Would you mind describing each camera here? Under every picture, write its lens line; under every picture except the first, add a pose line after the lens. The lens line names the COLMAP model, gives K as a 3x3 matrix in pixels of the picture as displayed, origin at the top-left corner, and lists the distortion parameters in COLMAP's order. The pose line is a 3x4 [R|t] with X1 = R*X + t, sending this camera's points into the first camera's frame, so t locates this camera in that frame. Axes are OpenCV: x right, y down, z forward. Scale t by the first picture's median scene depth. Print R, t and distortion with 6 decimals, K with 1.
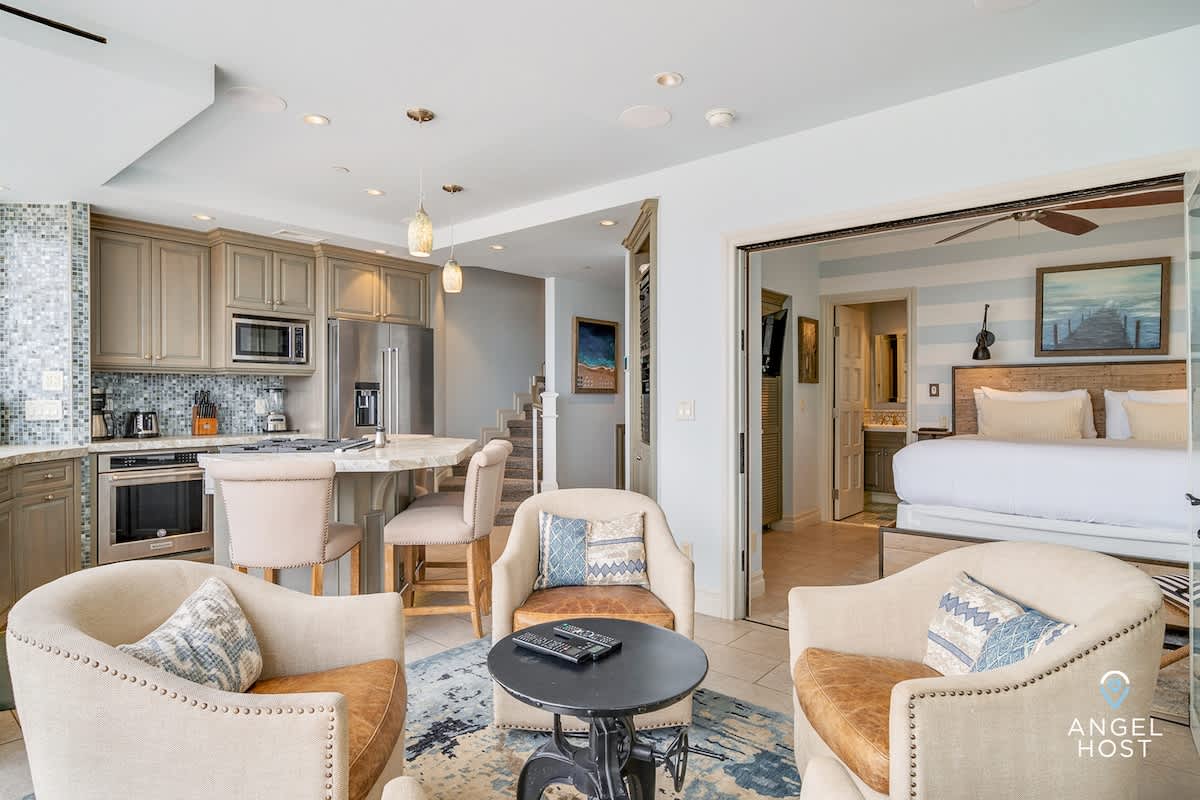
lens RADIAL K [[644.7, 0, 600.0], [0, 644.7, 400.0], [0, 0, 1]] dist [-0.000611, -0.000185]
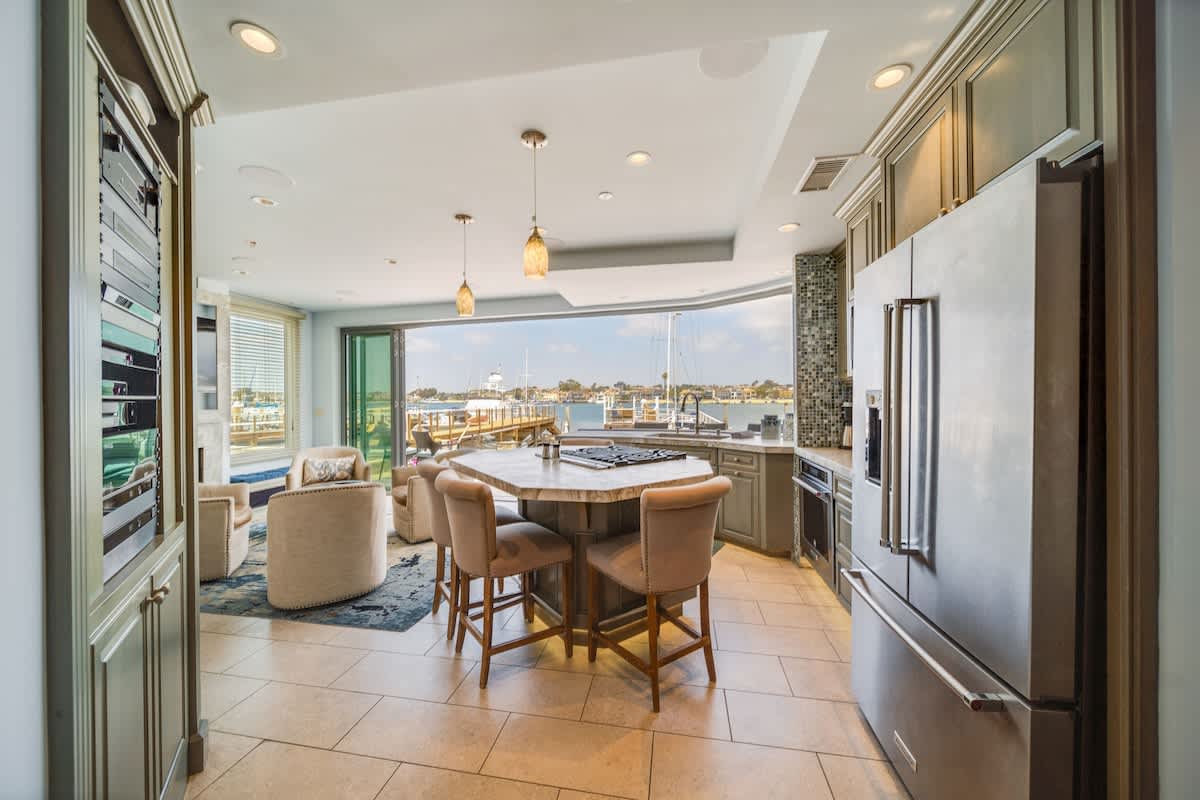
lens RADIAL K [[425.0, 0, 600.0], [0, 425.0, 400.0], [0, 0, 1]] dist [-0.001109, -0.000182]
pose [[-0.871526, 0.006668, -0.490304, -0.101157], [0.003560, 0.999967, 0.007273, -0.062763], [0.490337, 0.004593, -0.871521, 2.725880]]
